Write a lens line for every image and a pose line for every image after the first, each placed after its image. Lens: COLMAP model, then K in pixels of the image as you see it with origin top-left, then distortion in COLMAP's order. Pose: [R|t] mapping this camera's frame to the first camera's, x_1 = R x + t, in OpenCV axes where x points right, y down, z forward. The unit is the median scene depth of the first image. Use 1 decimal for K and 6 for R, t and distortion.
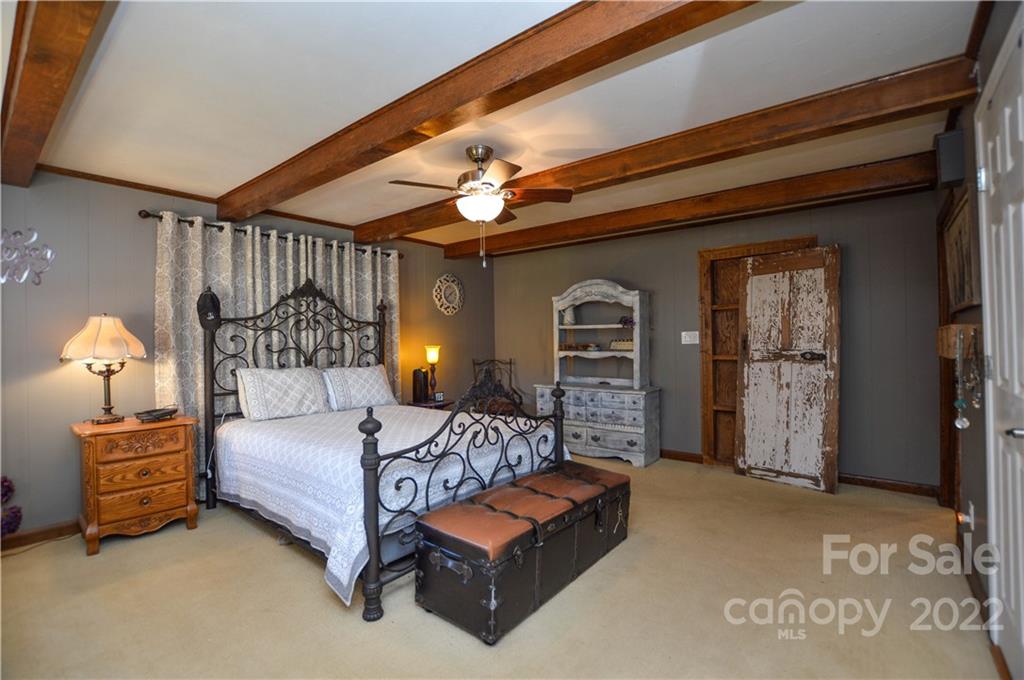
lens RADIAL K [[453.9, 0, 512.9], [0, 453.9, 339.2], [0, 0, 1]] dist [-0.023192, -0.001729]
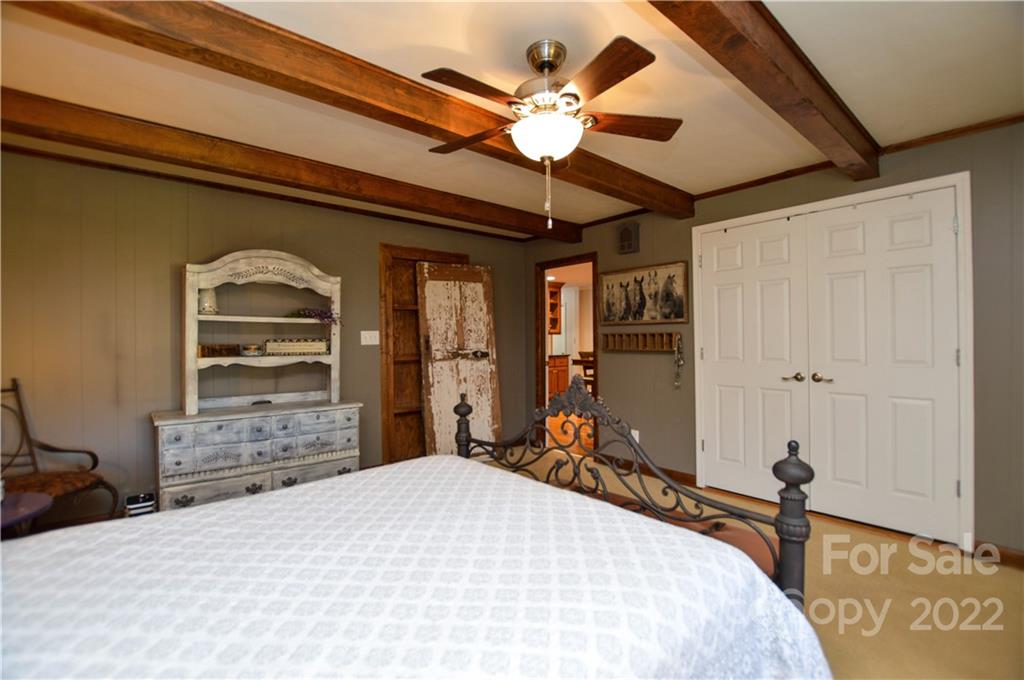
lens RADIAL K [[453.9, 0, 513.0], [0, 453.9, 340.7], [0, 0, 1]] dist [-0.023192, -0.001729]
pose [[0.205482, 0.006505, 0.978639, -0.447970], [-0.002737, 0.999978, -0.006072, 0.007140], [-0.978657, -0.001431, 0.205495, 0.560247]]
